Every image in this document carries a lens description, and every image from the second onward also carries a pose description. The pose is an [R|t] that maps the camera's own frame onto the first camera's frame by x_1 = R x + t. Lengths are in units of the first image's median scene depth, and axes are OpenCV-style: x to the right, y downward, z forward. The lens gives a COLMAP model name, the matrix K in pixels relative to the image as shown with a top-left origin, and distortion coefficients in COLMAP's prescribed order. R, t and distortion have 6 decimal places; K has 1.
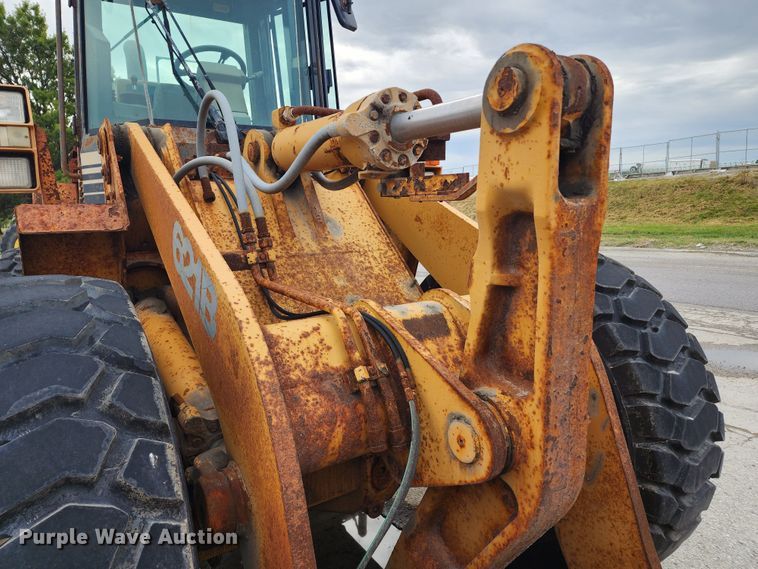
lens RADIAL K [[511.8, 0, 369.8], [0, 511.8, 272.1], [0, 0, 1]] dist [0.061759, -0.059960]
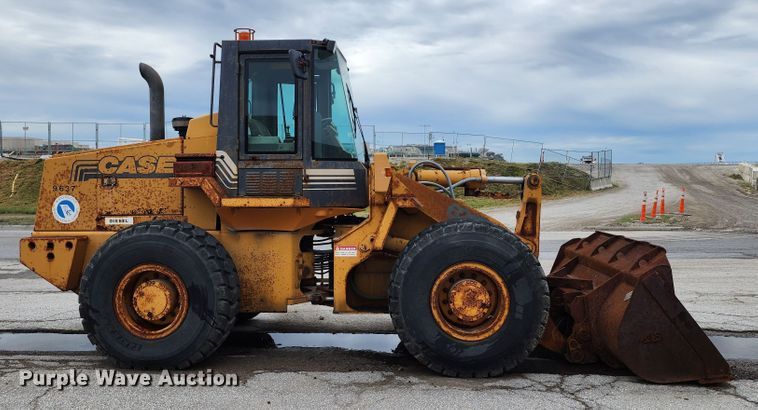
lens RADIAL K [[616.7, 0, 356.7], [0, 616.7, 182.6], [0, 0, 1]] dist [0.059987, -0.042860]
pose [[0.586003, 0.028276, 0.809815, -4.984405], [0.073675, 0.993392, -0.087999, 0.092248], [-0.806953, 0.111231, 0.580048, -1.061496]]
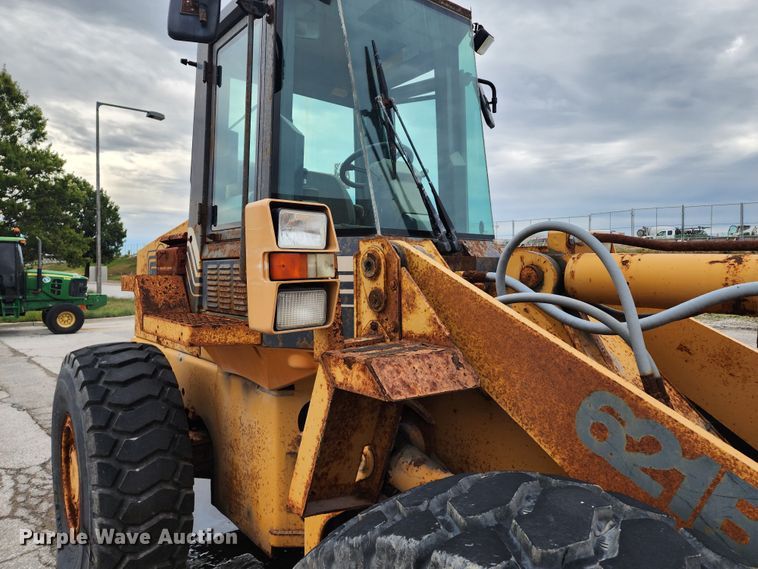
lens RADIAL K [[511.8, 0, 391.2], [0, 511.8, 274.1], [0, 0, 1]] dist [0.061759, -0.059960]
pose [[0.984158, 0.024713, 0.175564, -1.057339], [-0.006301, 0.994487, -0.104666, -0.240850], [-0.177183, 0.101902, 0.978888, 0.275271]]
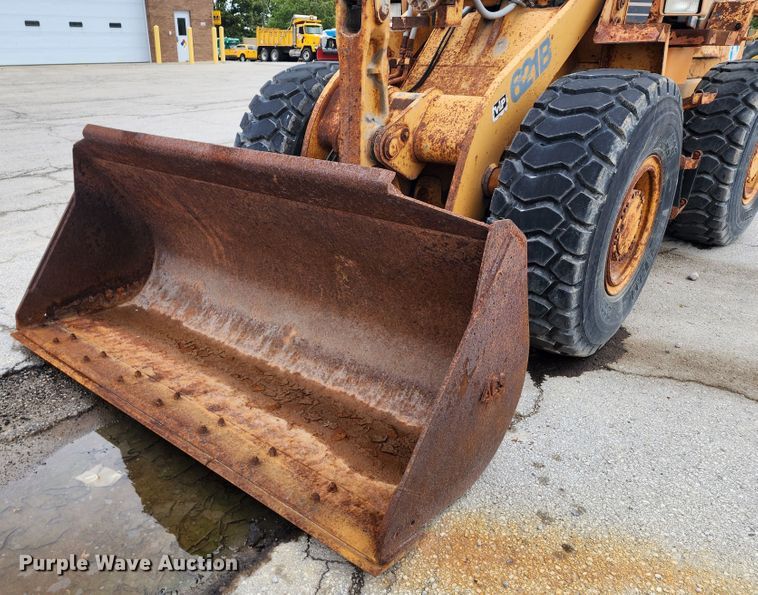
lens RADIAL K [[603.6, 0, 309.2], [0, 603.6, 330.1], [0, 0, 1]] dist [0.080831, -0.076816]
pose [[0.248705, 0.436254, -0.864771, 2.767400], [-0.116453, 0.899815, 0.420441, -0.061746], [0.961553, -0.003861, 0.274592, 0.016962]]
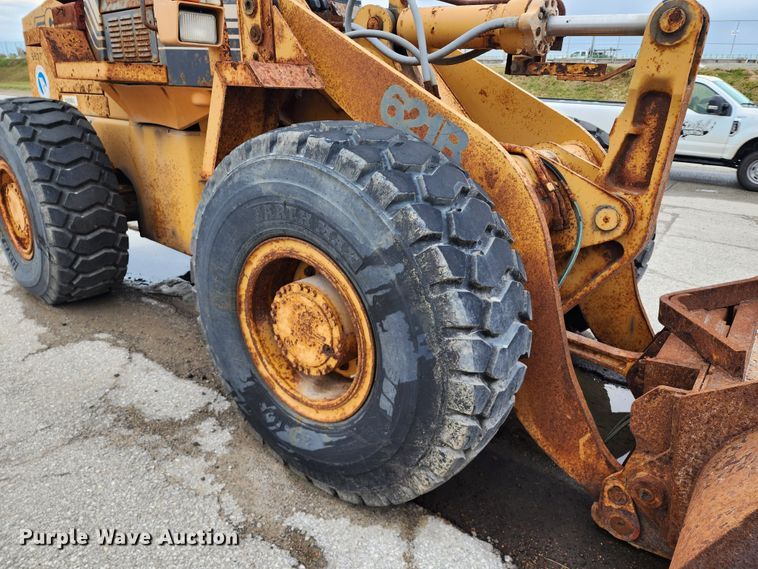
lens RADIAL K [[511.8, 0, 386.4], [0, 511.8, 288.8], [0, 0, 1]] dist [0.061759, -0.059960]
pose [[0.943752, -0.064073, 0.324387, -1.074530], [-0.020489, 0.967828, 0.250775, 0.102404], [-0.330018, -0.243316, 0.912077, -0.464226]]
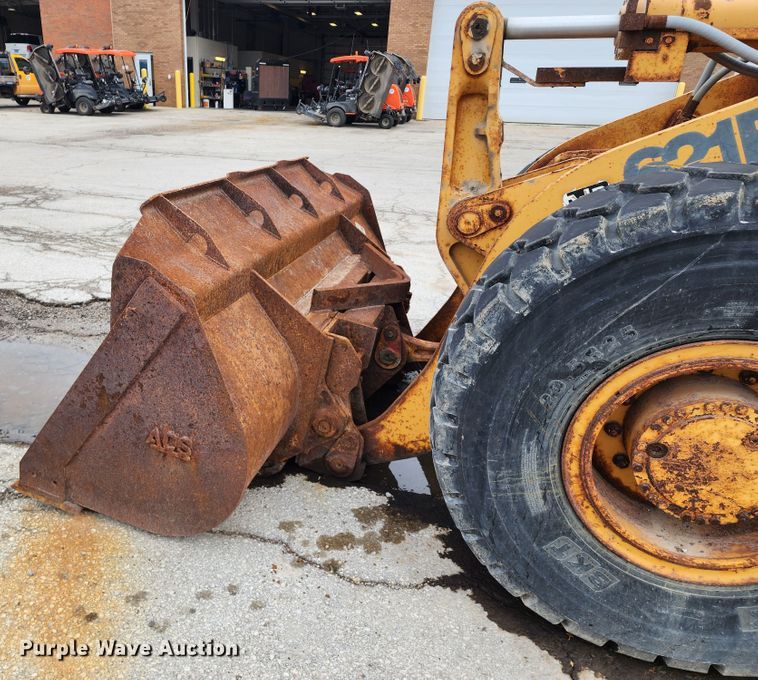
lens RADIAL K [[612.7, 0, 291.2], [0, 612.7, 342.9], [0, 0, 1]] dist [0.054222, -0.047803]
pose [[-0.789121, 0.235382, -0.567347, 2.090761], [-0.081933, 0.875070, 0.477010, -0.304896], [0.608748, 0.422903, -0.671251, 2.202547]]
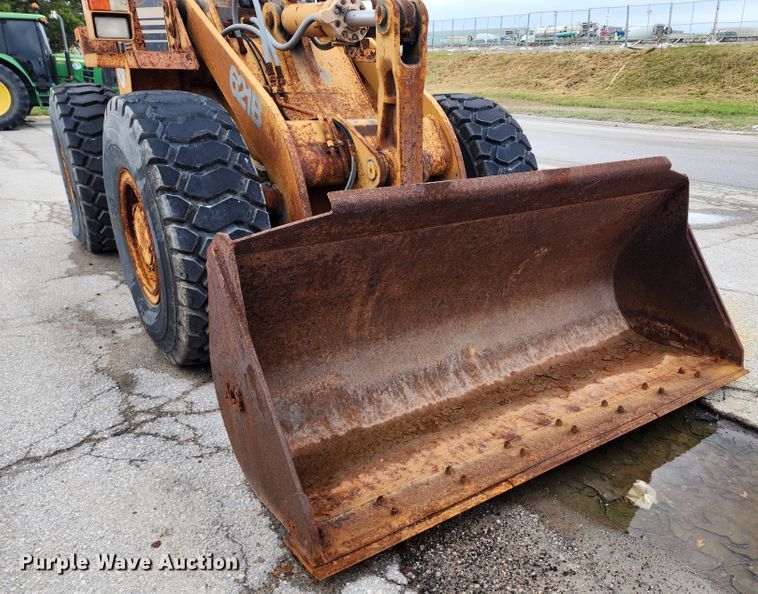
lens RADIAL K [[622.3, 0, 476.0], [0, 622.3, 337.9], [0, 0, 1]] dist [0.086329, -0.089274]
pose [[0.994720, 0.007254, 0.102374, 0.331553], [-0.035377, 0.960598, 0.275681, 0.223645], [-0.096340, -0.277847, 0.955782, -1.880688]]
